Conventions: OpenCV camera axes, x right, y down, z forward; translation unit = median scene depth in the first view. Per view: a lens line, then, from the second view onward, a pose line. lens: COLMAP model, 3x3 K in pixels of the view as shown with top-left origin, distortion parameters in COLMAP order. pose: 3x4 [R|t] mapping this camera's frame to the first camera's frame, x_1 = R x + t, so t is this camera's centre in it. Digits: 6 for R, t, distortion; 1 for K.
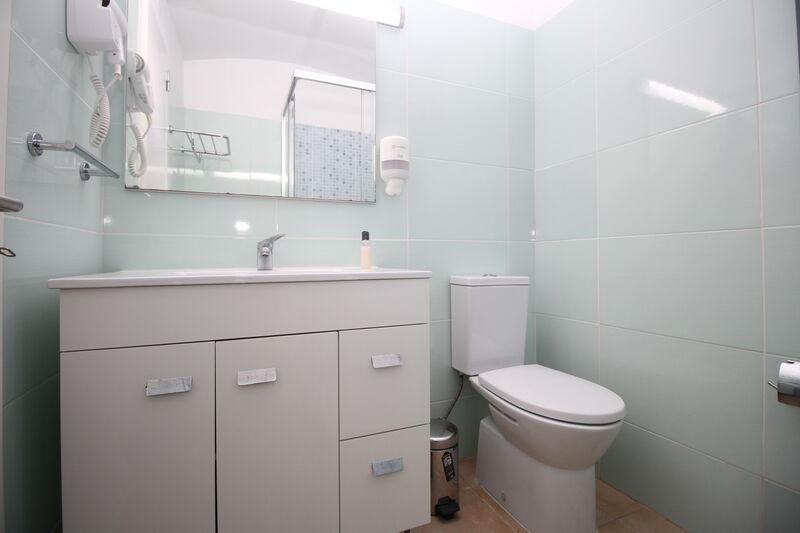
lens RADIAL K [[369.1, 0, 399.4], [0, 369.1, 262.5], [0, 0, 1]] dist [-0.004118, -0.010685]
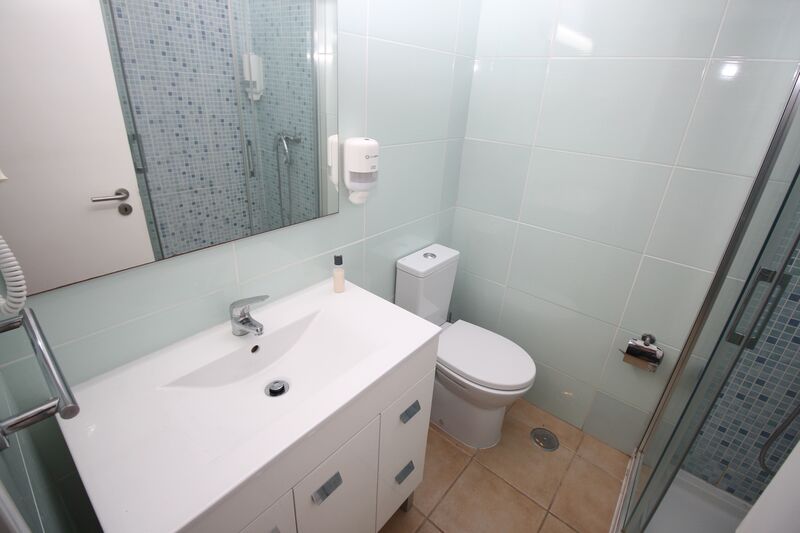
lens RADIAL K [[369.1, 0, 400.2], [0, 369.1, 263.2], [0, 0, 1]] dist [-0.004118, -0.010685]
pose [[0.889408, -0.146726, 0.432925, -0.335798], [-0.051998, 0.908463, 0.414719, -0.430167], [-0.454146, -0.391366, 0.800365, 0.181835]]
